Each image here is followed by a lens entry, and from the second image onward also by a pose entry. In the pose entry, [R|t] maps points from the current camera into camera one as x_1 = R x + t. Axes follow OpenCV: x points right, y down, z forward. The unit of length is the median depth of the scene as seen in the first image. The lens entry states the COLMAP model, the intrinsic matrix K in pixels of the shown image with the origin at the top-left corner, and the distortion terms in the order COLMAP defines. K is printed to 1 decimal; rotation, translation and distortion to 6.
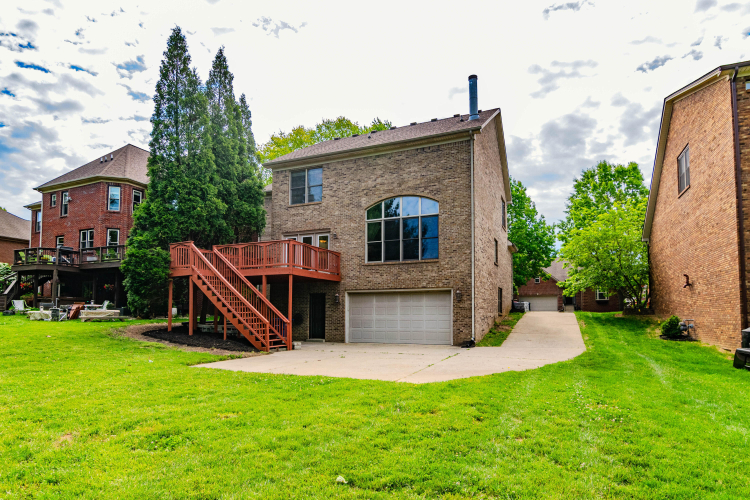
lens RADIAL K [[417.3, 0, 376.2], [0, 417.3, 291.6], [0, 0, 1]] dist [0.006713, 0.000312]
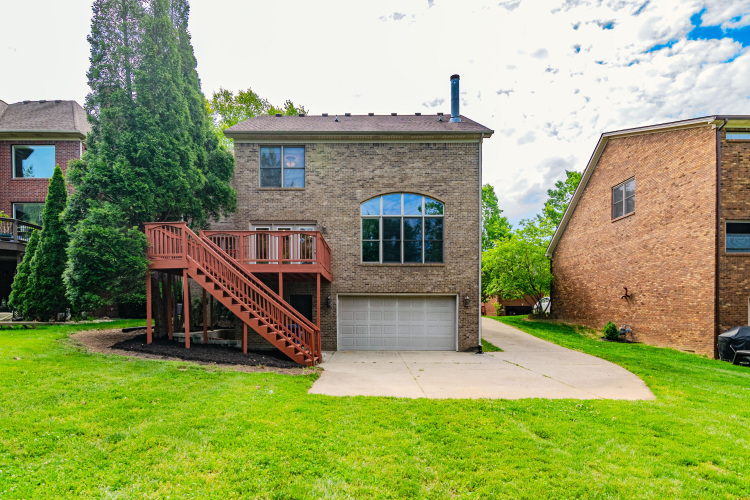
lens RADIAL K [[408.5, 0, 373.8], [0, 408.5, 324.6], [0, 0, 1]] dist [0.000160, 0.000362]
pose [[0.926801, -0.002515, 0.375544, -0.342288], [-0.027376, 0.996865, 0.074237, -0.001776], [-0.374553, -0.079084, 0.923827, 0.159840]]
